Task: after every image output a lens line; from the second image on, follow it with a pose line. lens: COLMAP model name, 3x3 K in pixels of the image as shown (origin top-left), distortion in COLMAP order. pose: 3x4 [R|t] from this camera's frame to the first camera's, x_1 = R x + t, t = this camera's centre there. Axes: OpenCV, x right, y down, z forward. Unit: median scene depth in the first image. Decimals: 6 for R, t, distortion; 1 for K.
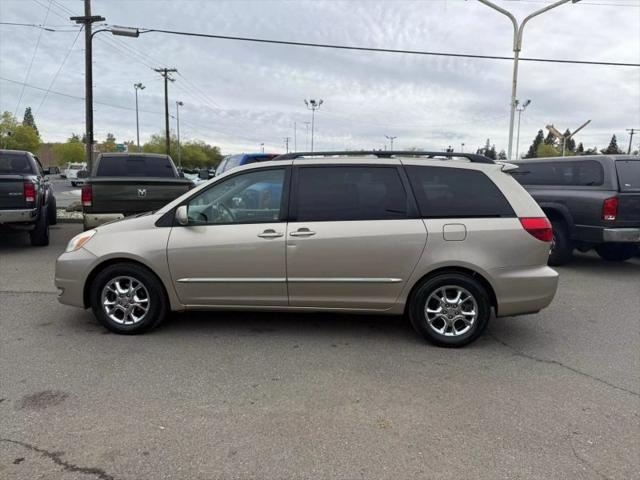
lens RADIAL K [[477.7, 0, 320.0], [0, 477.7, 240.0], [0, 0, 1]] dist [0.008537, -0.001287]
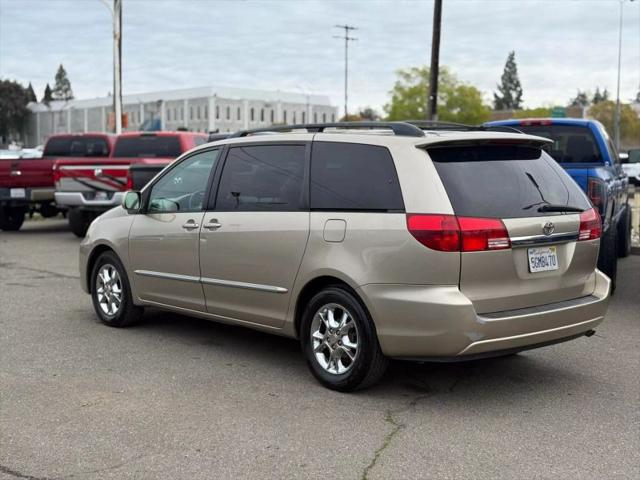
lens RADIAL K [[990.2, 0, 320.0], [0, 990.2, 240.0], [0, 0, 1]] dist [0.017110, -0.106399]
pose [[0.688045, 0.046716, -0.724163, 1.353986], [-0.087544, 0.995981, -0.018927, 0.028508], [0.720368, 0.076419, 0.689369, -0.068983]]
